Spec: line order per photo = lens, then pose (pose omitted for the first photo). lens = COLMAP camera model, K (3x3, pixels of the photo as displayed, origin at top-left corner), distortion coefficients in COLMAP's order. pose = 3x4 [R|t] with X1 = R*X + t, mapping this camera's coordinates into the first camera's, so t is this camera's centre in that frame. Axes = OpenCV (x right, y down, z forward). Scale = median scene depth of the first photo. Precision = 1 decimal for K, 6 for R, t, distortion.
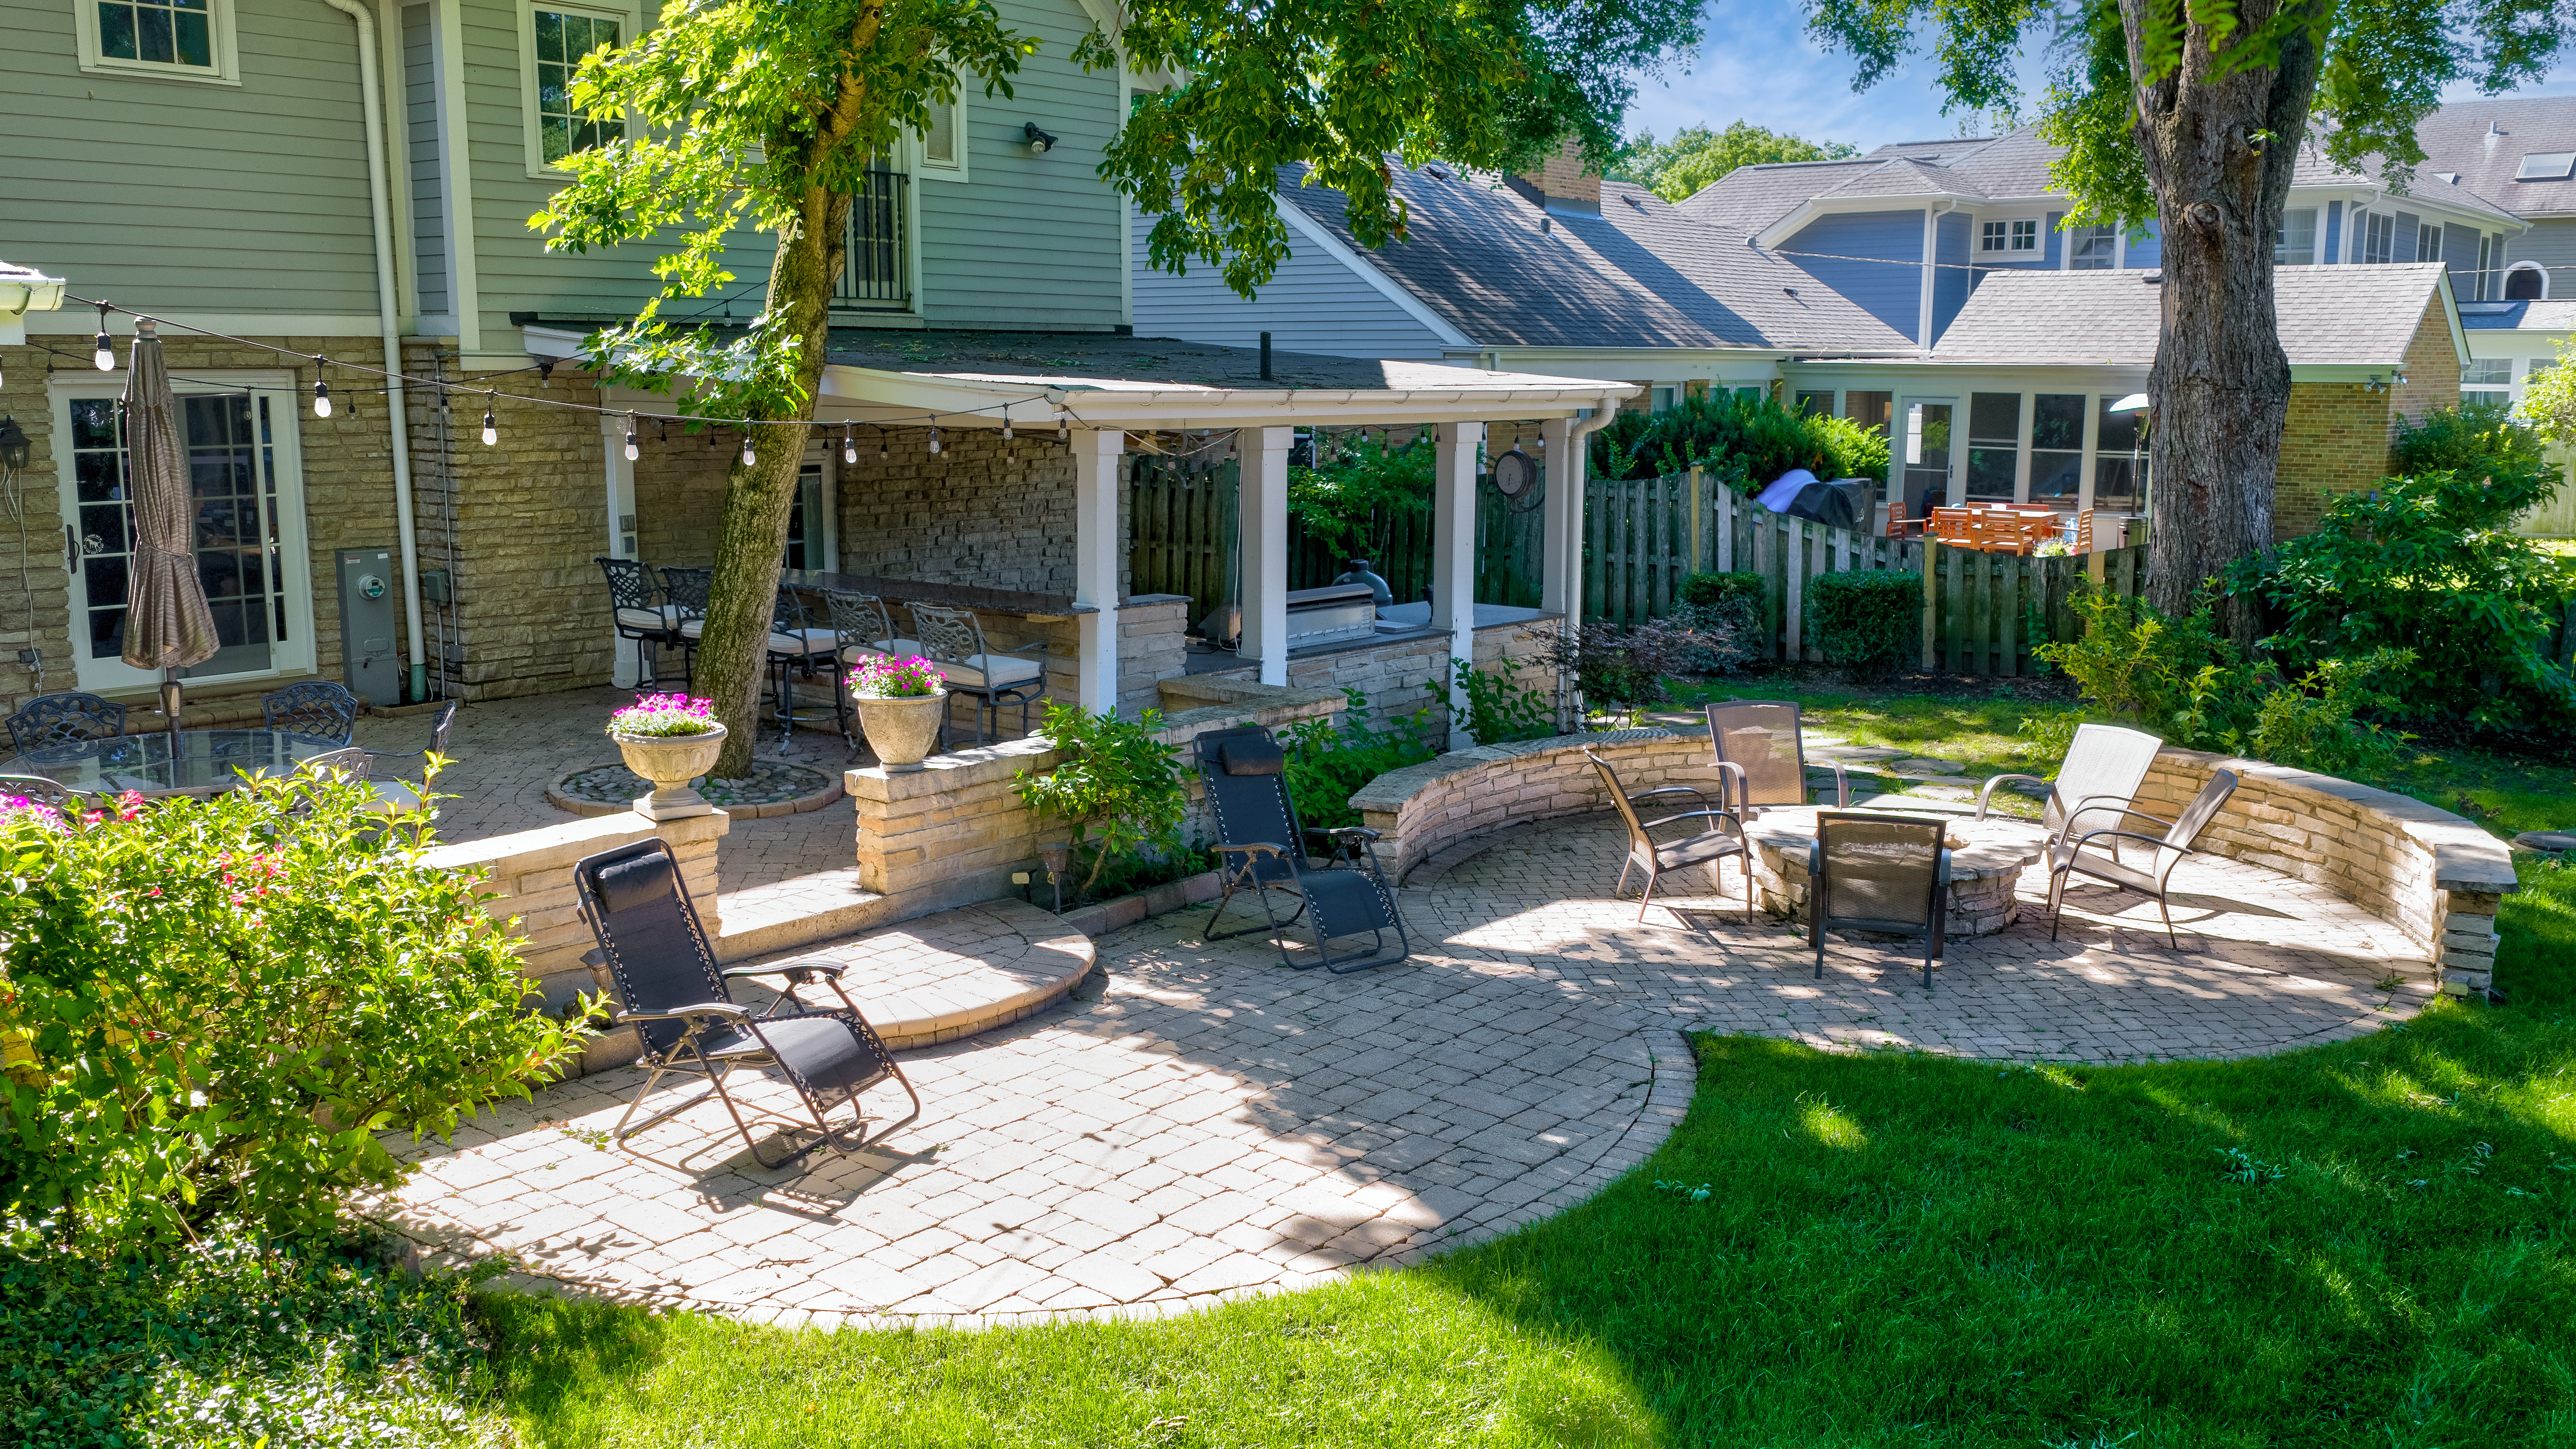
lens RADIAL K [[2138.5, 0, 1291.4], [0, 2138.5, 737.8], [0, 0, 1]] dist [0.025236, -0.051120]
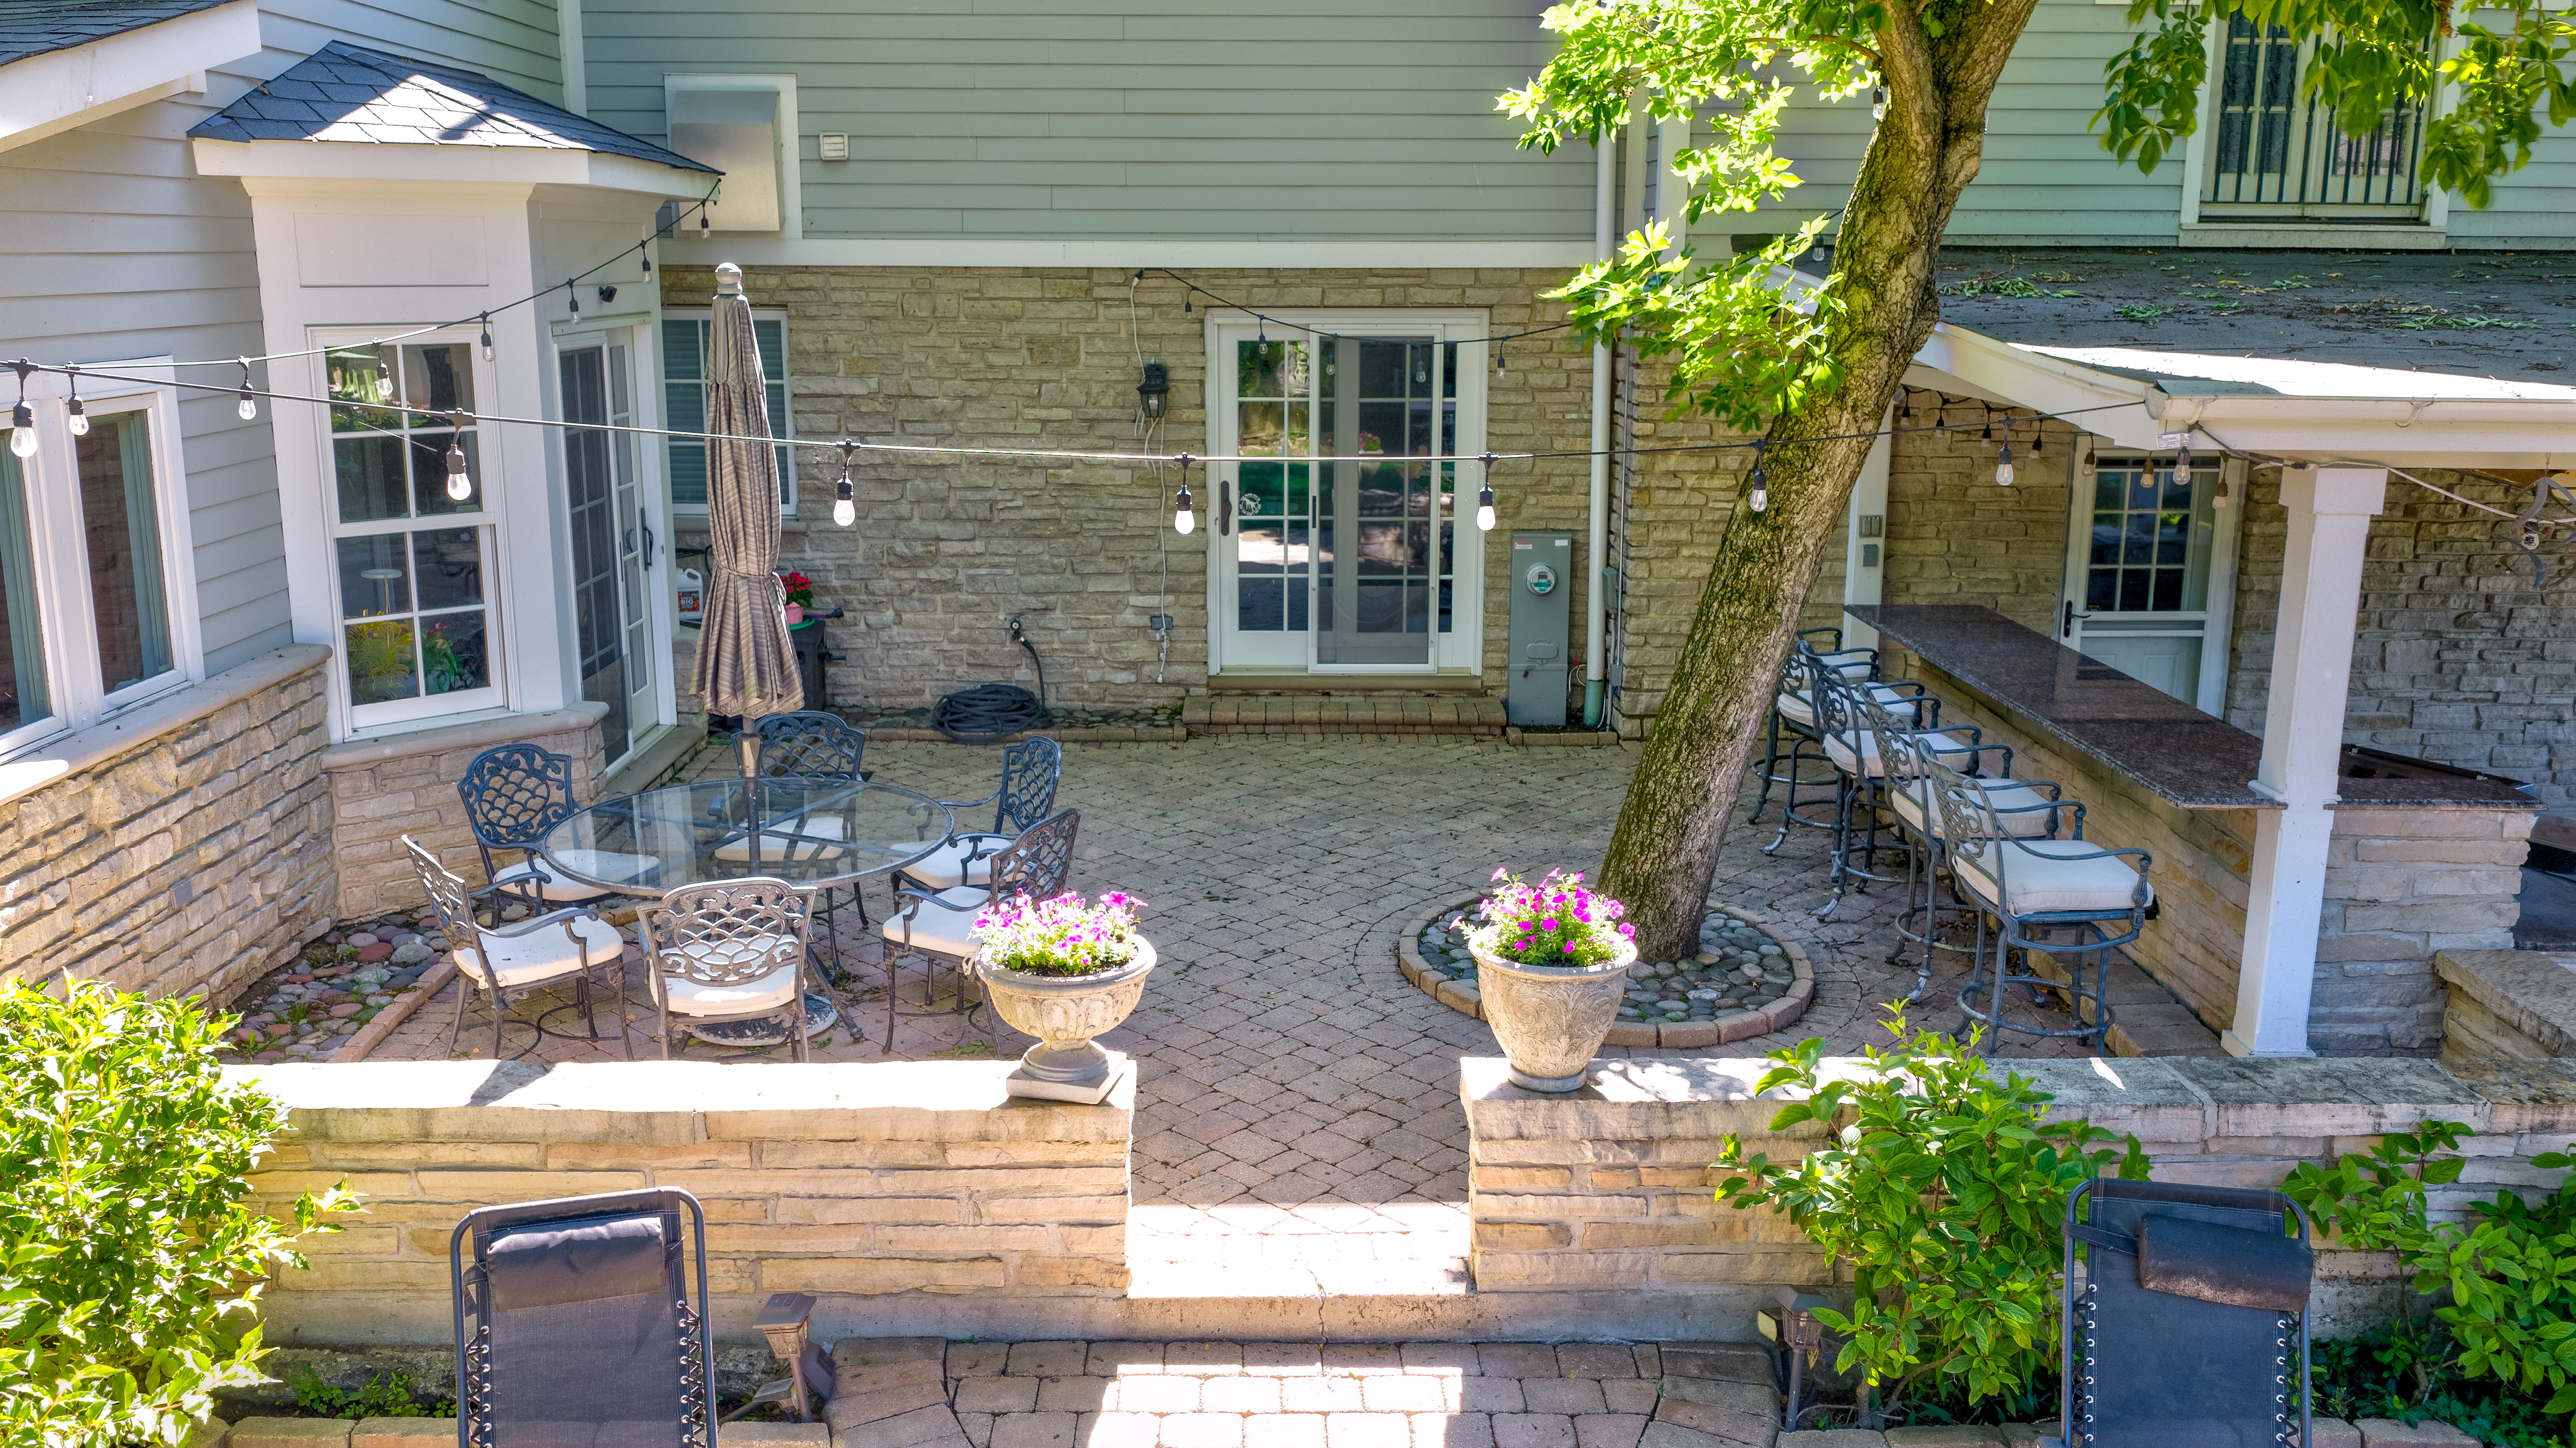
lens RADIAL K [[2138.2, 0, 1294.4], [0, 2138.2, 730.9], [0, 0, 1]] dist [0.025236, -0.051120]
pose [[0.649275, 0.165399, -0.742351, 0.118165], [-0.133827, 0.985683, 0.102567, -0.083709], [0.748687, 0.032752, 0.662114, 0.394215]]
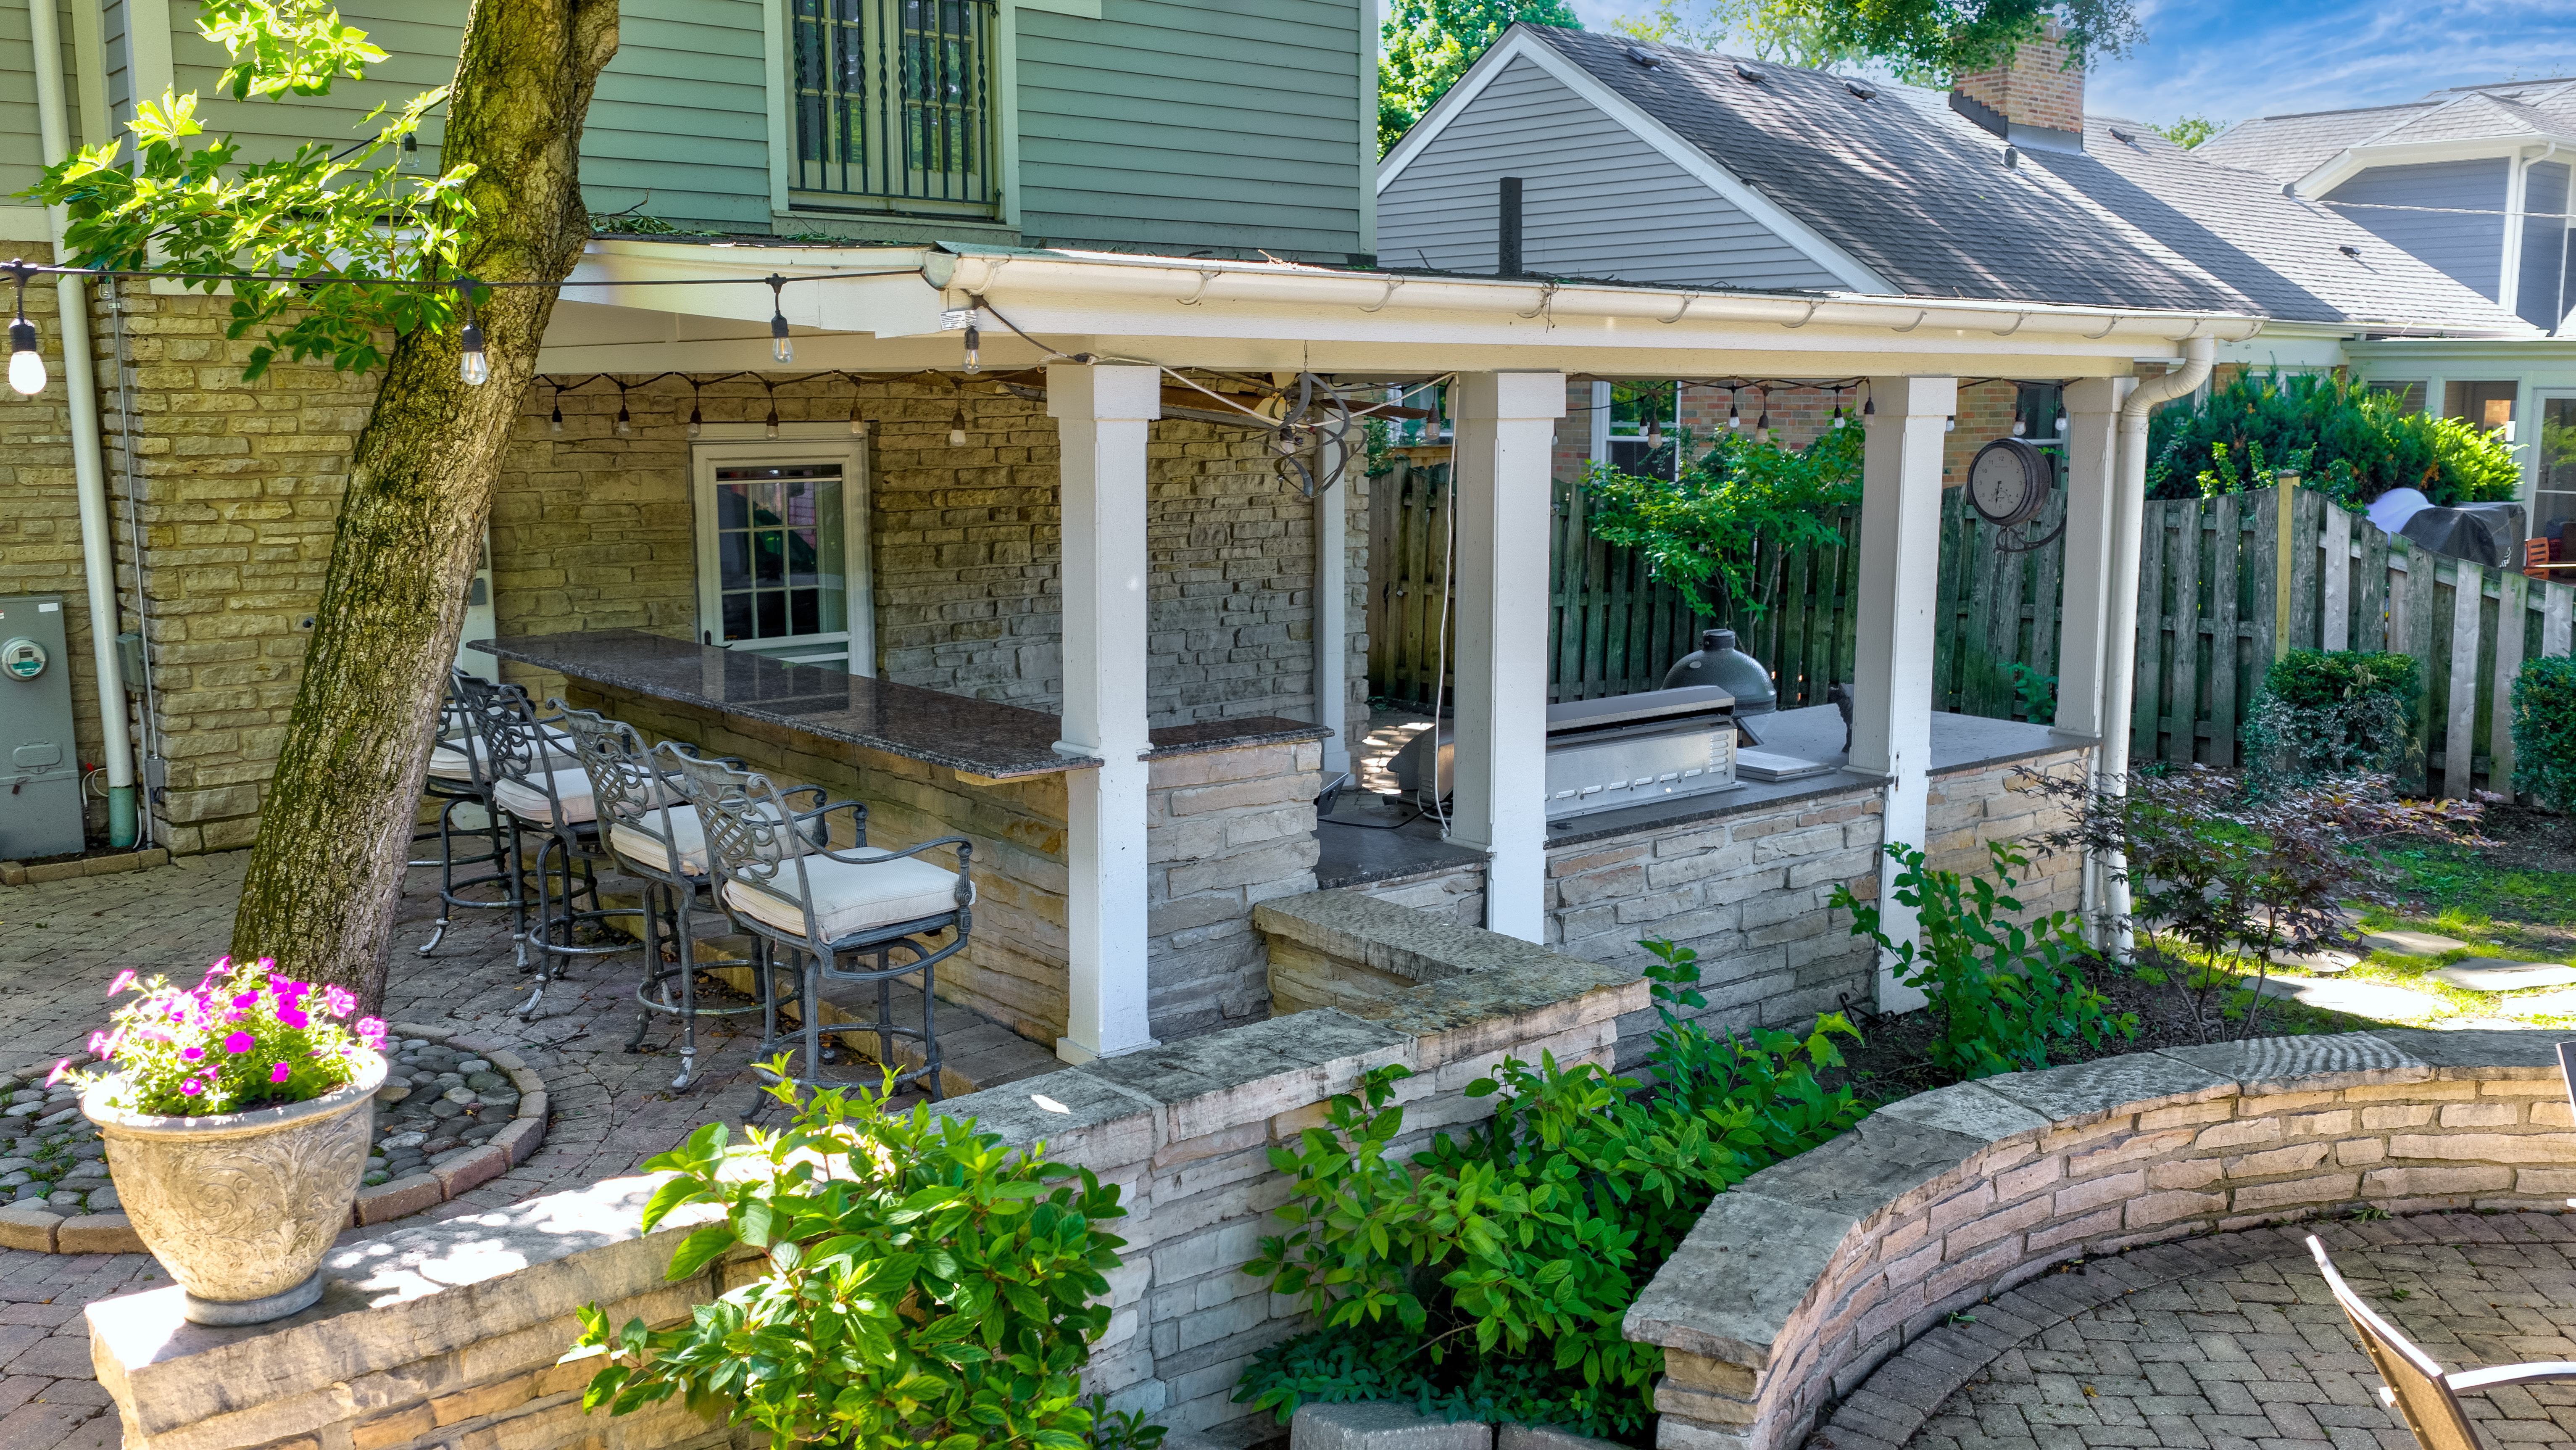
lens RADIAL K [[2138.5, 0, 1290.8], [0, 2138.5, 731.3], [0, 0, 1]] dist [0.025236, -0.051120]
pose [[0.983302, 0.024728, -0.180292, 0.026427], [-0.027583, 0.999530, -0.013348, -0.051713], [0.179878, 0.018098, 0.983523, 0.471824]]
